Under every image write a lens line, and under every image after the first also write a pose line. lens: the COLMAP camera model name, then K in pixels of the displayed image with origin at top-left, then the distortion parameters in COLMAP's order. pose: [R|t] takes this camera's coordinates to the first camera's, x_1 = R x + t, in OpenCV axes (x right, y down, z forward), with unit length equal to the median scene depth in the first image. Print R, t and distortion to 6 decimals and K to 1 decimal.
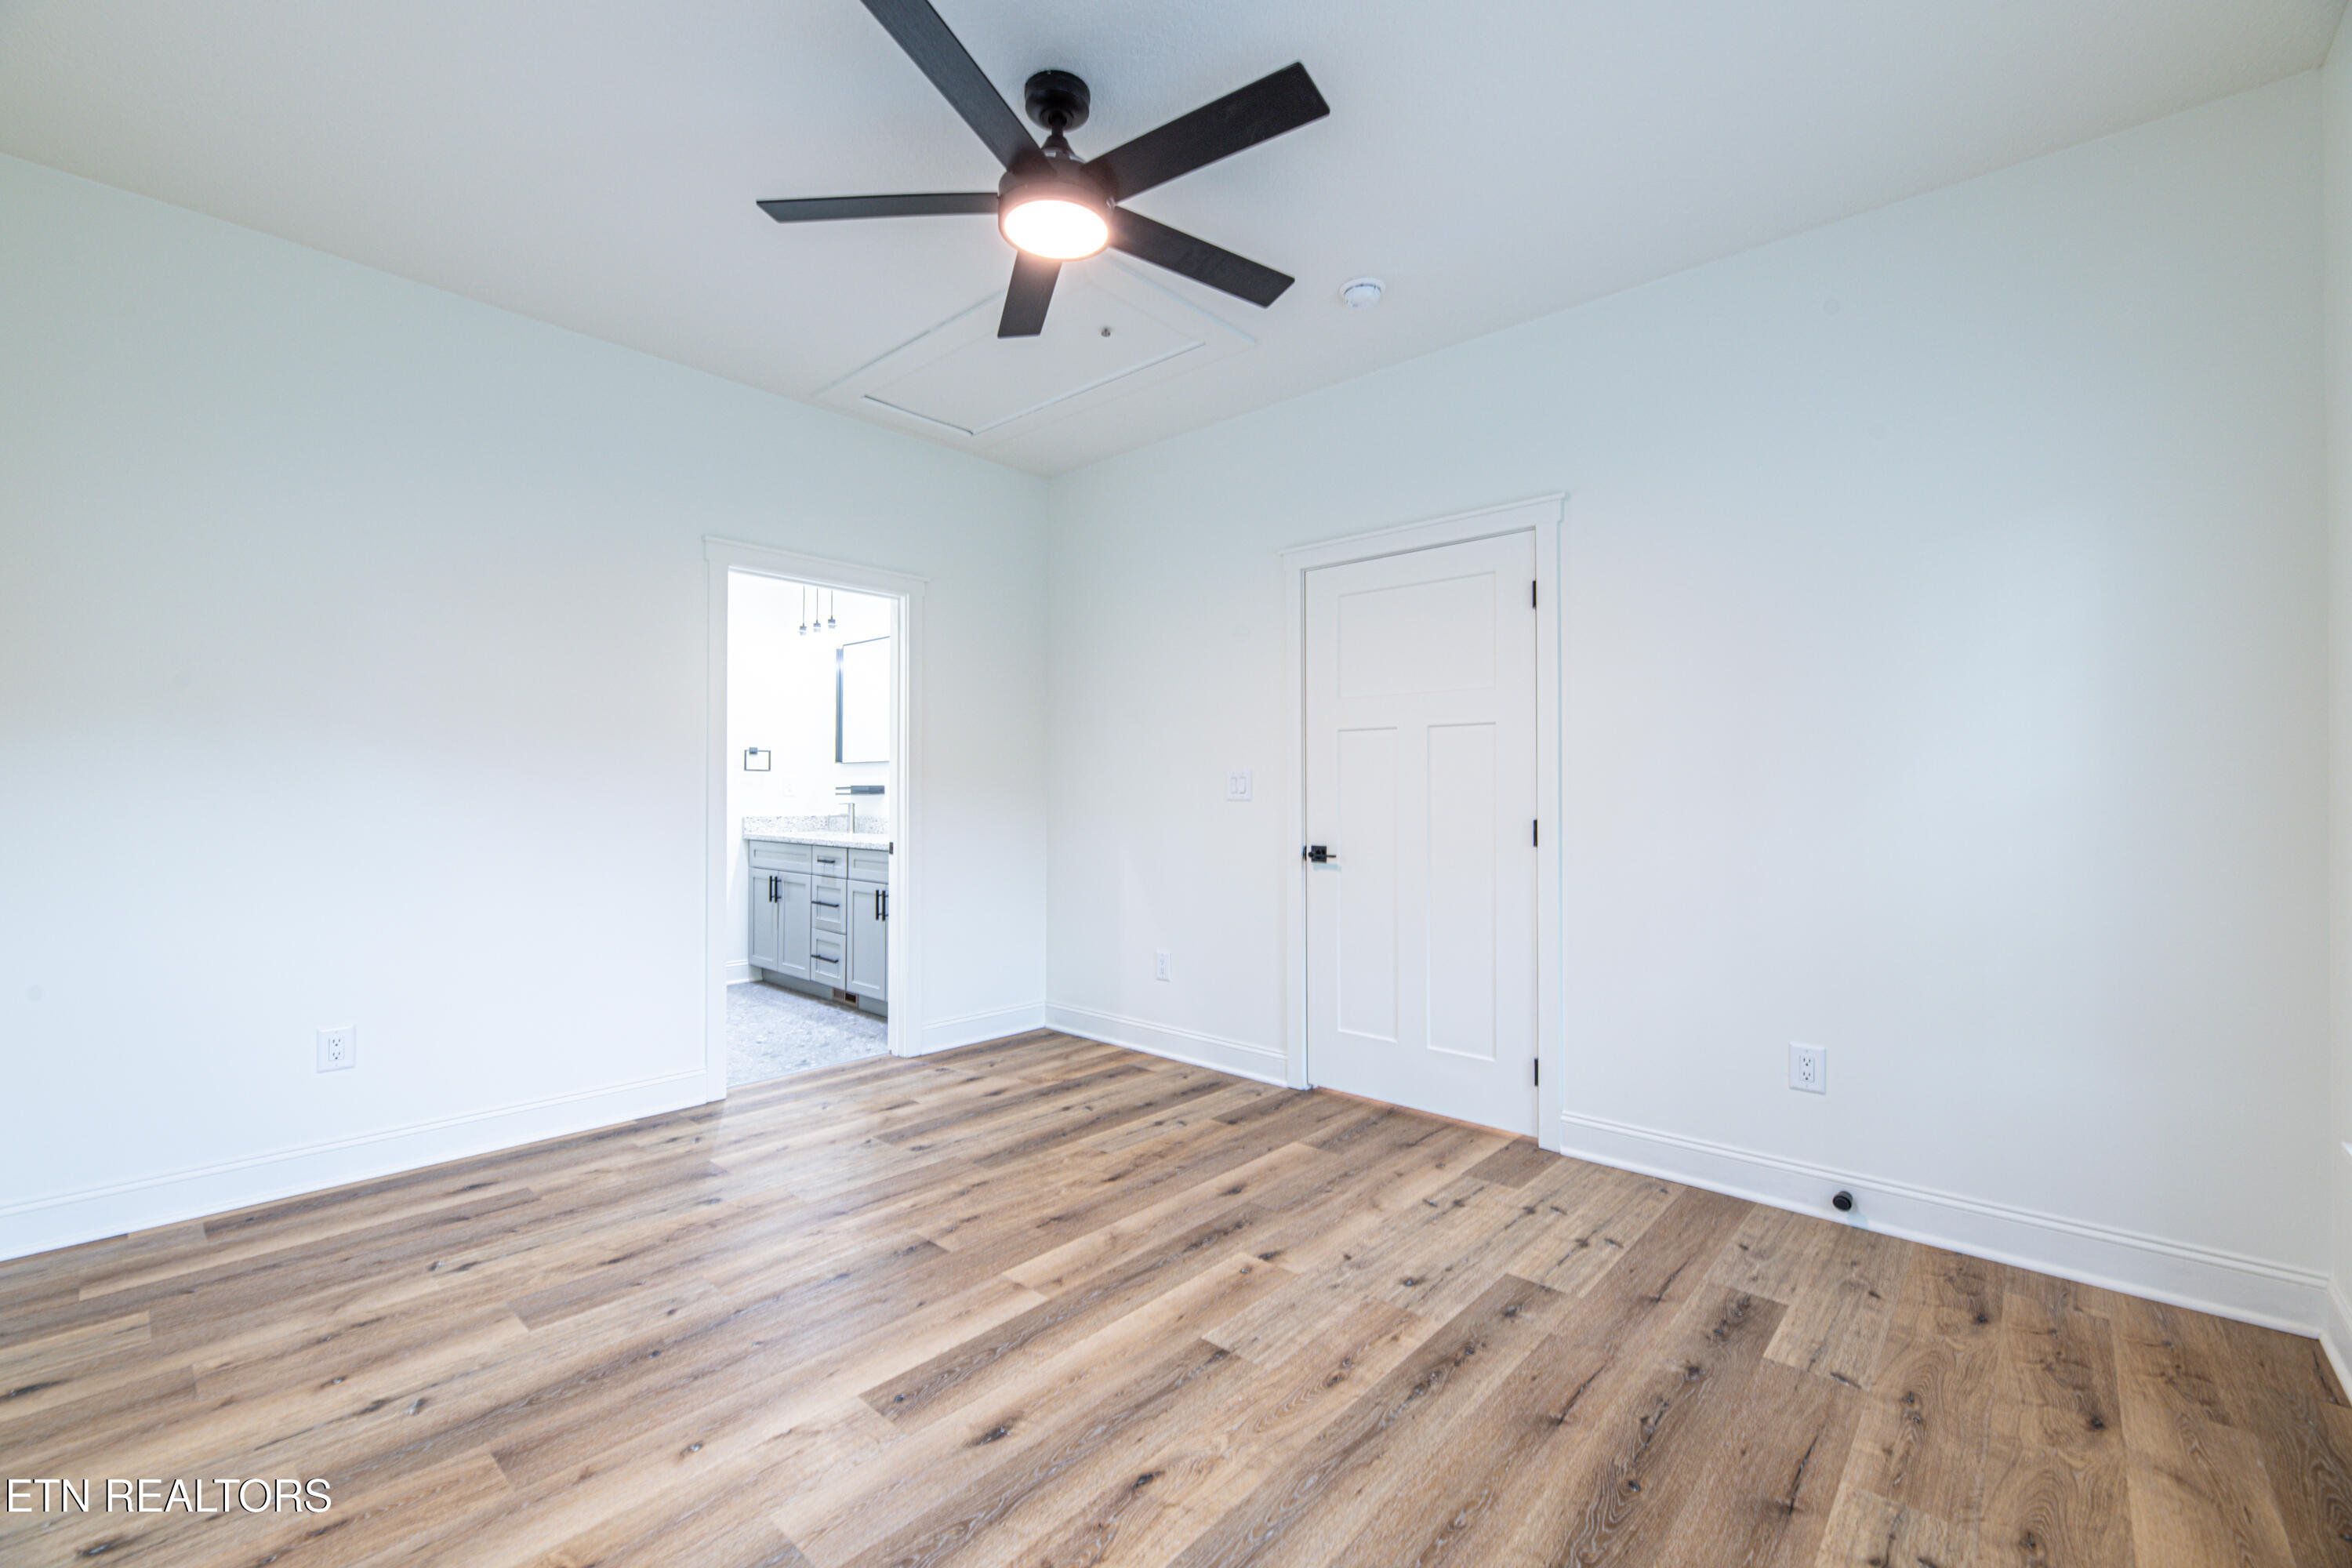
lens RADIAL K [[982.1, 0, 1176.0], [0, 982.1, 784.0], [0, 0, 1]] dist [-0.002664, -0.000108]
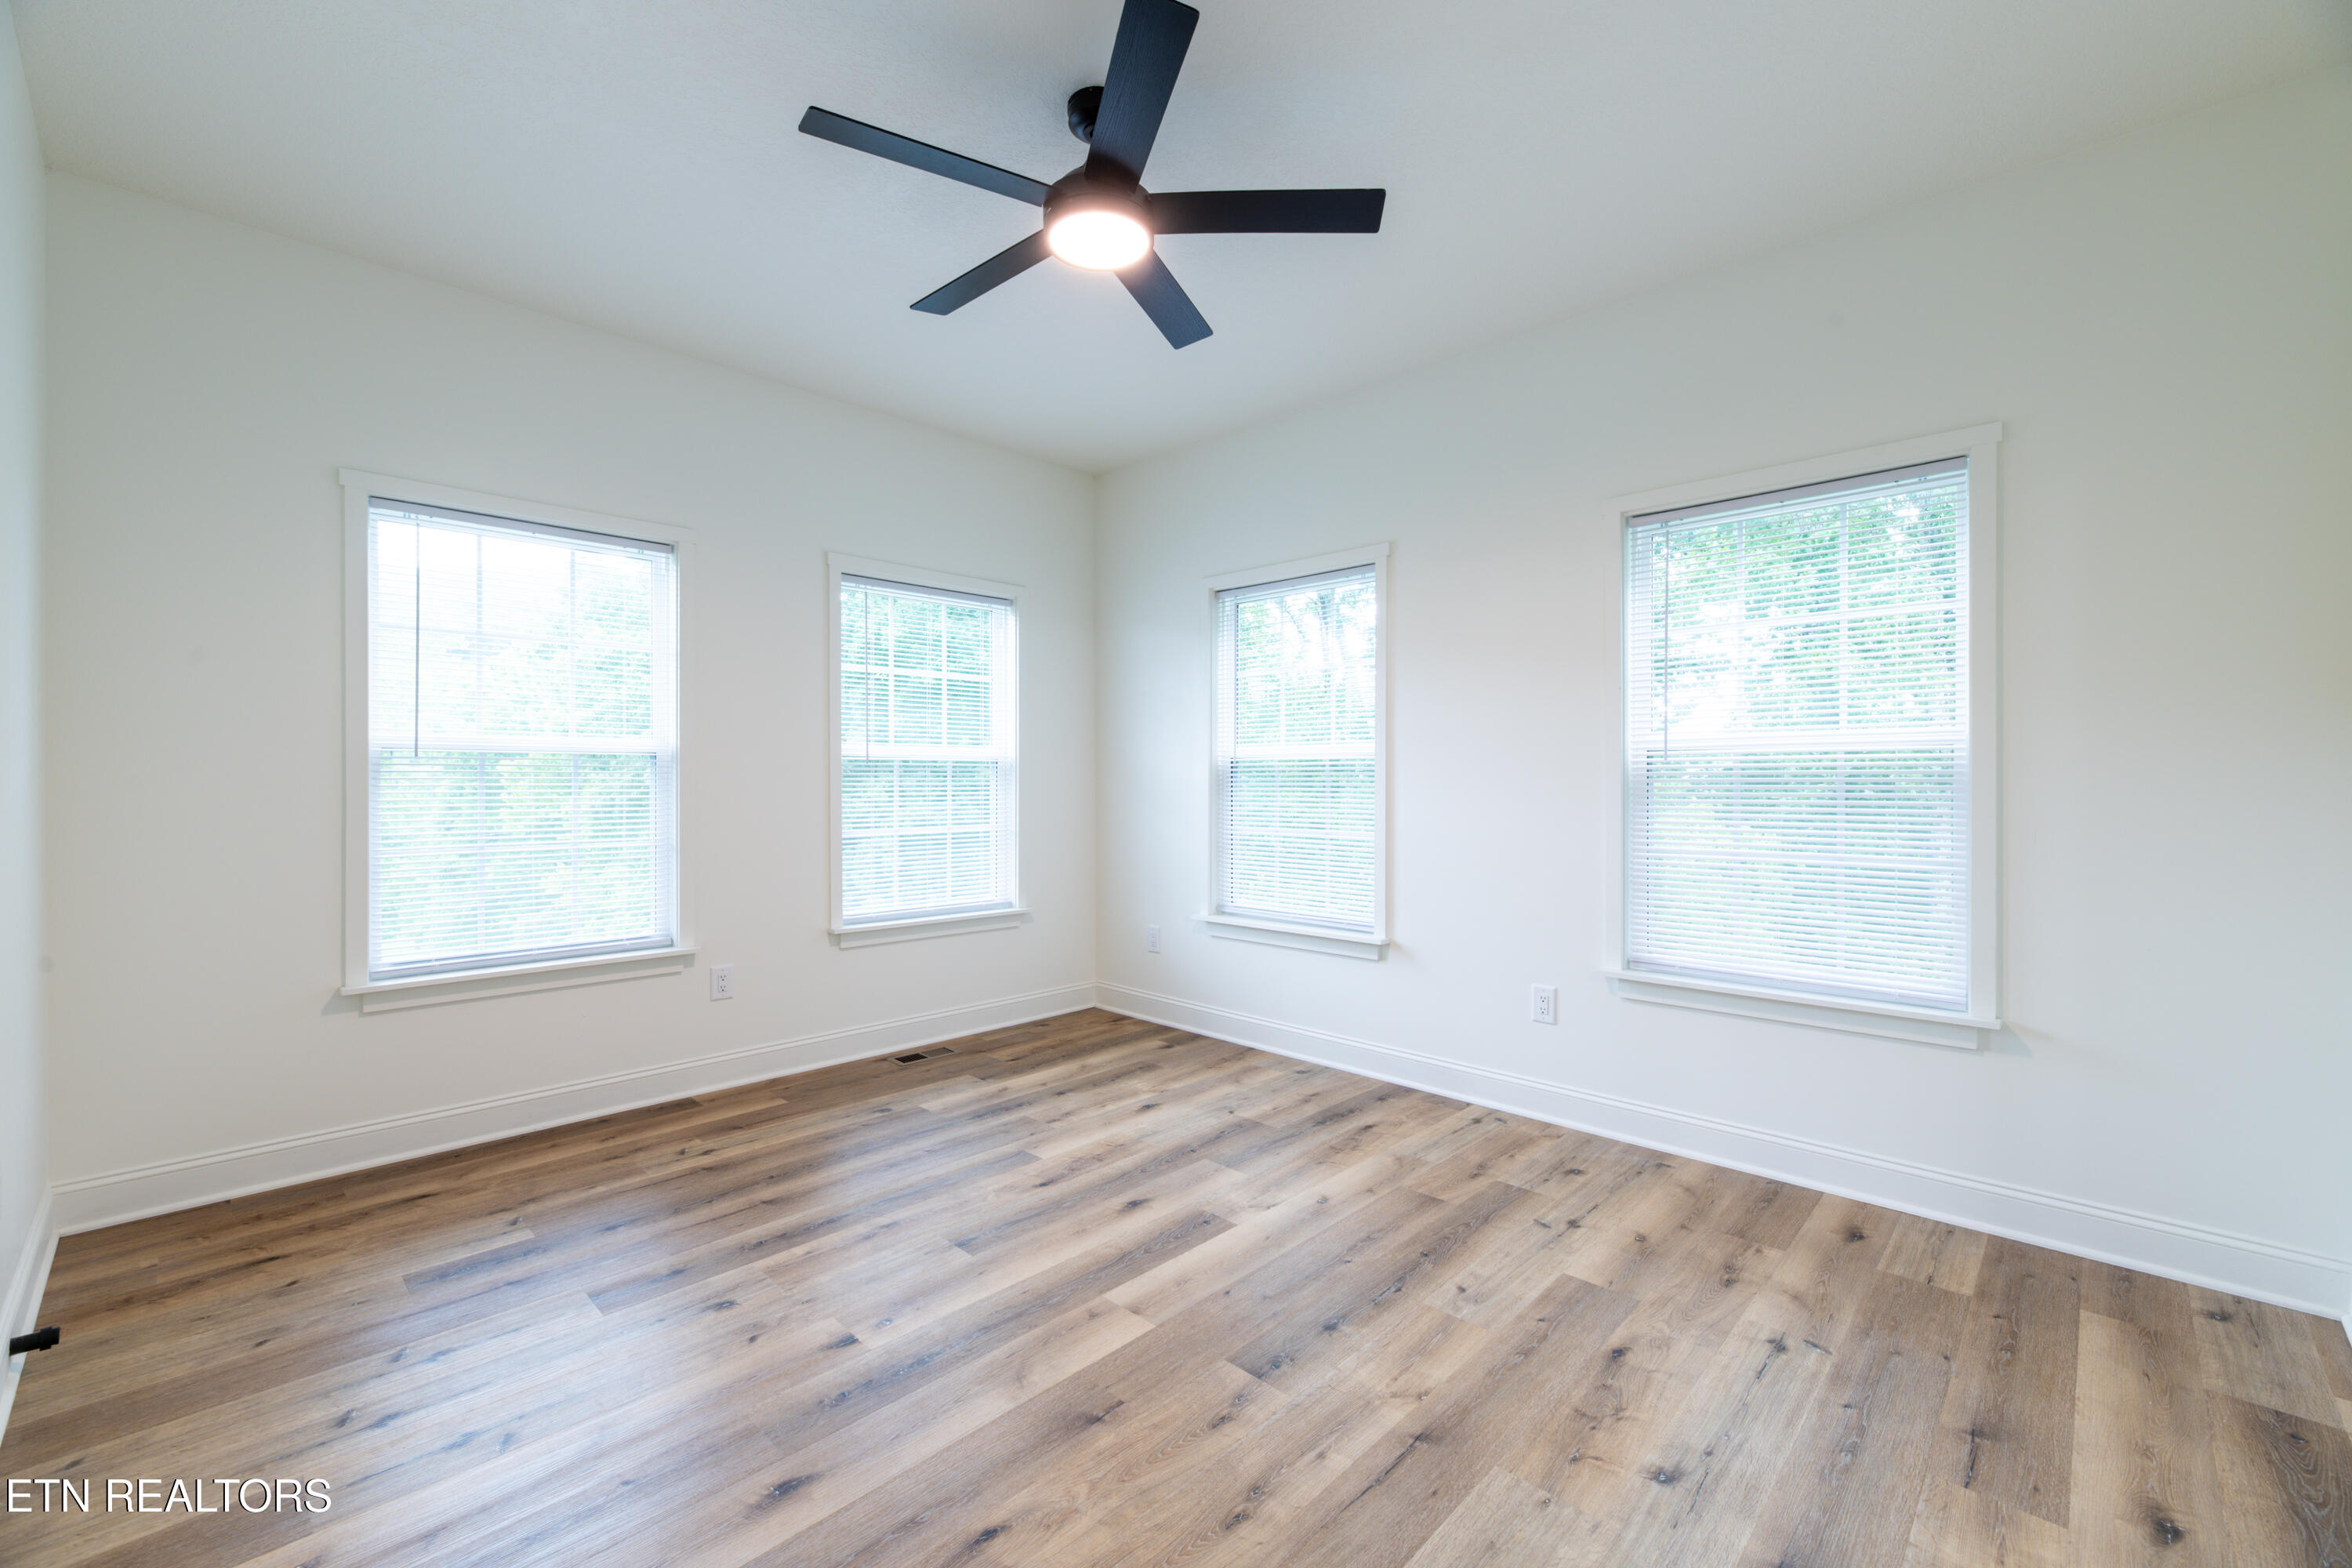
lens RADIAL K [[982.1, 0, 1176.0], [0, 982.1, 784.0], [0, 0, 1]] dist [-0.002664, -0.000108]
pose [[-0.999204, -0.003925, 0.039705, -0.248425], [-0.004109, 0.999981, -0.004562, 0.005347], [-0.039686, -0.004721, -0.999201, 2.051842]]
